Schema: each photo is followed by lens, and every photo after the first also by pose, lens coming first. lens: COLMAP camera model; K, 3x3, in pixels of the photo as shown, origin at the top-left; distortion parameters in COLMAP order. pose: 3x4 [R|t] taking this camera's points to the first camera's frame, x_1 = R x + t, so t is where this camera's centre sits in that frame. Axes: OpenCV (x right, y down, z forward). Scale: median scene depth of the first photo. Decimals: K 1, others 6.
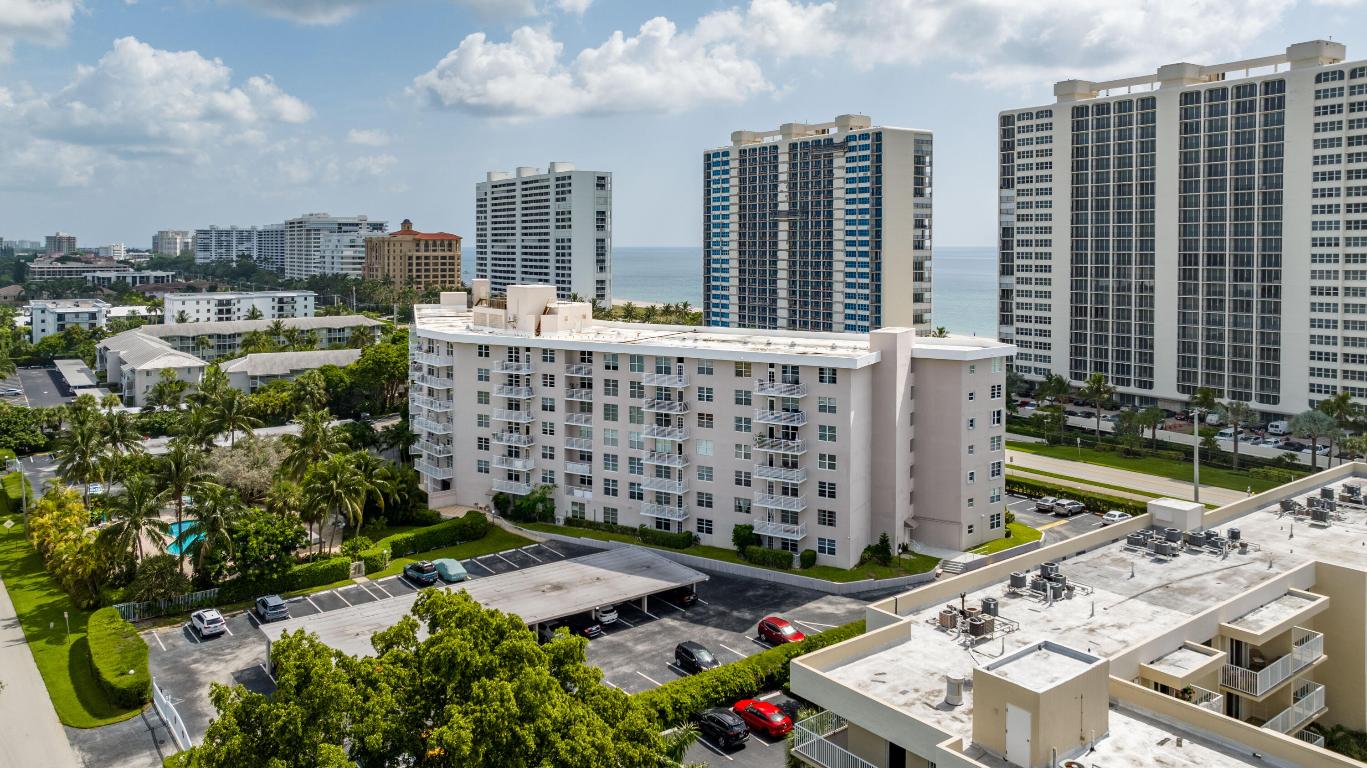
lens RADIAL K [[996.5, 0, 653.6], [0, 996.5, 273.6], [0, 0, 1]] dist [-0.006400, -0.003159]
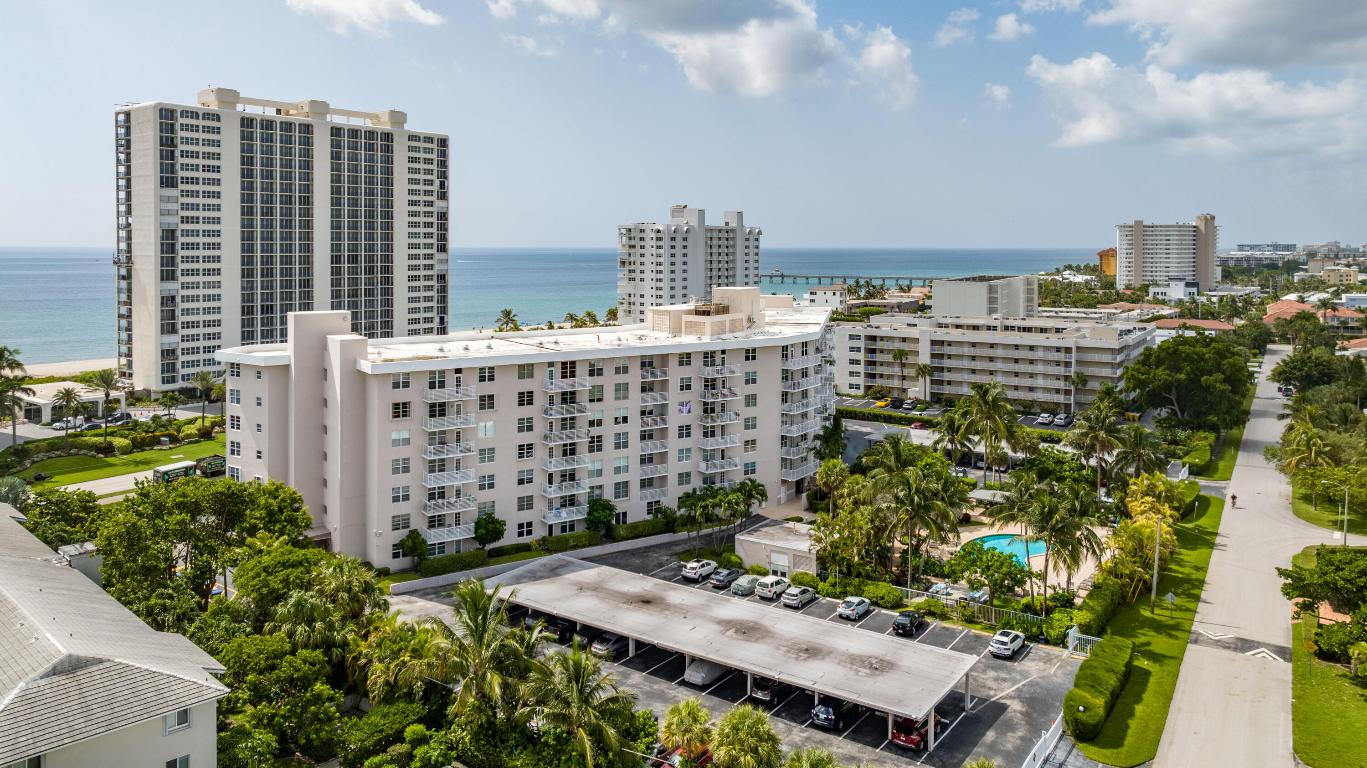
lens RADIAL K [[986.9, 0, 650.7], [0, 986.9, 294.4], [0, 0, 1]] dist [-0.009186, 0.003282]
pose [[-0.330275, -0.047937, 0.942667, -0.884557], [0.026143, 0.997862, 0.059903, -0.038207], [-0.943523, 0.044428, -0.328316, 1.162456]]
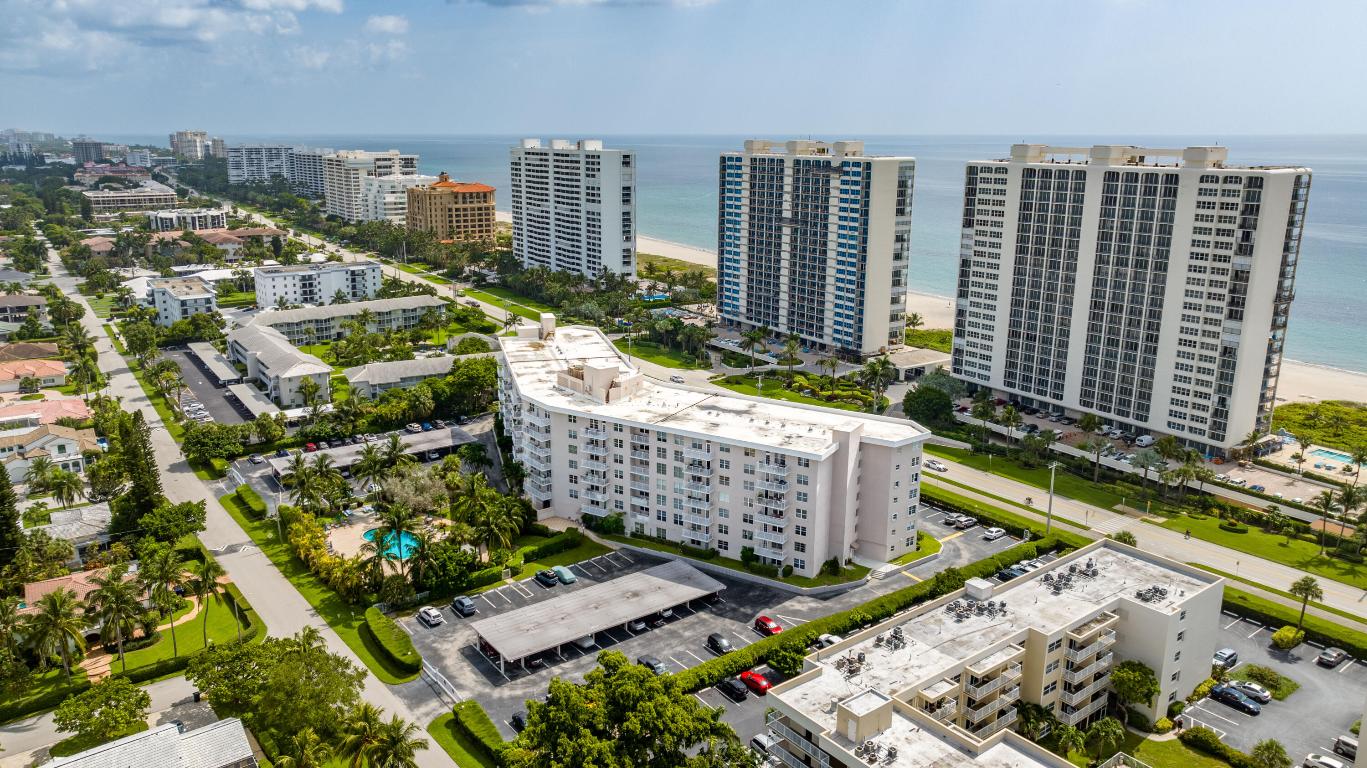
lens RADIAL K [[974.4, 0, 651.8], [0, 974.4, 381.7], [0, 0, 1]] dist [-0.005982, 0.000861]
pose [[0.999943, 0.001294, -0.010644, -0.029279], [0.001109, 0.974880, 0.222727, -0.221536], [0.010665, -0.222726, 0.974823, -0.287098]]
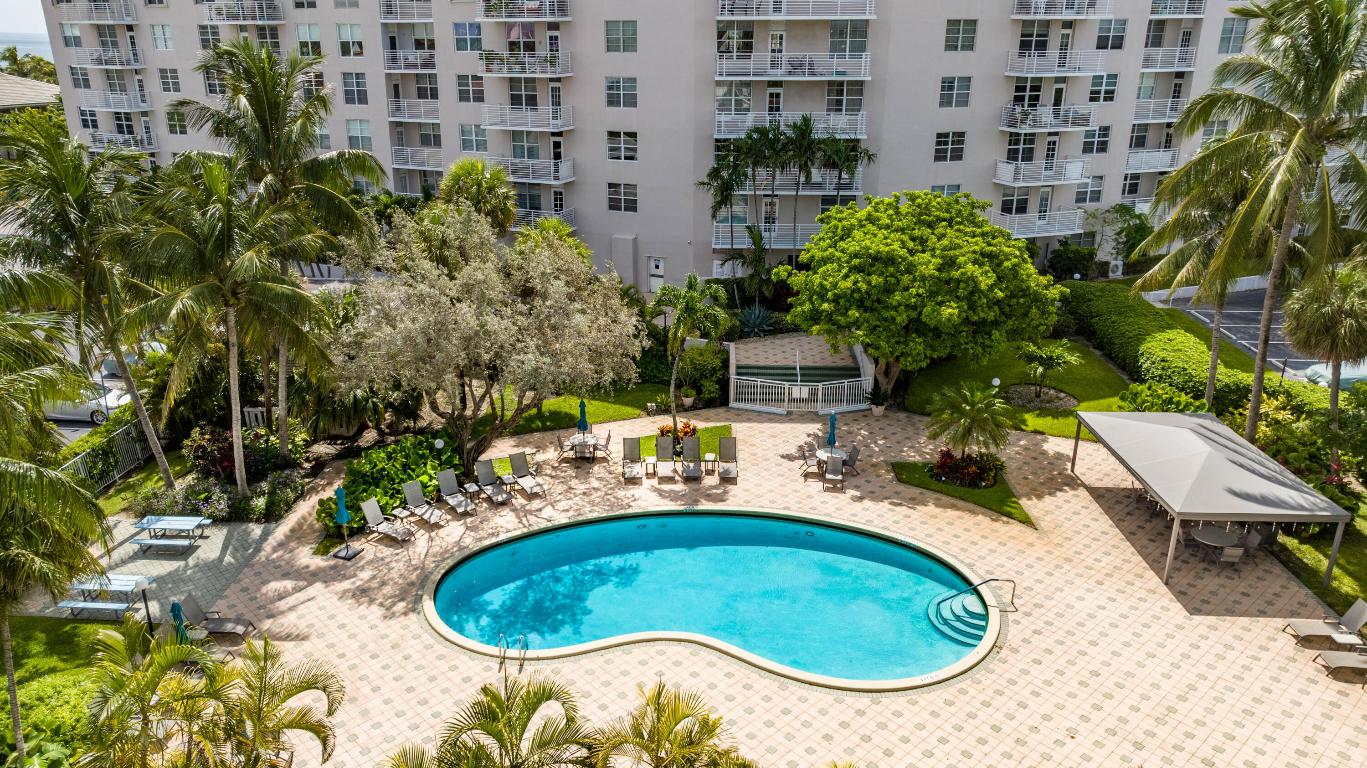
lens RADIAL K [[974.4, 0, 651.8], [0, 974.4, 381.7], [0, 0, 1]] dist [-0.005982, 0.000861]
pose [[0.637101, -0.263603, 0.724304, -0.447947], [0.025806, 0.946470, 0.321759, 0.096376], [-0.770348, -0.186302, 0.609799, 0.619004]]
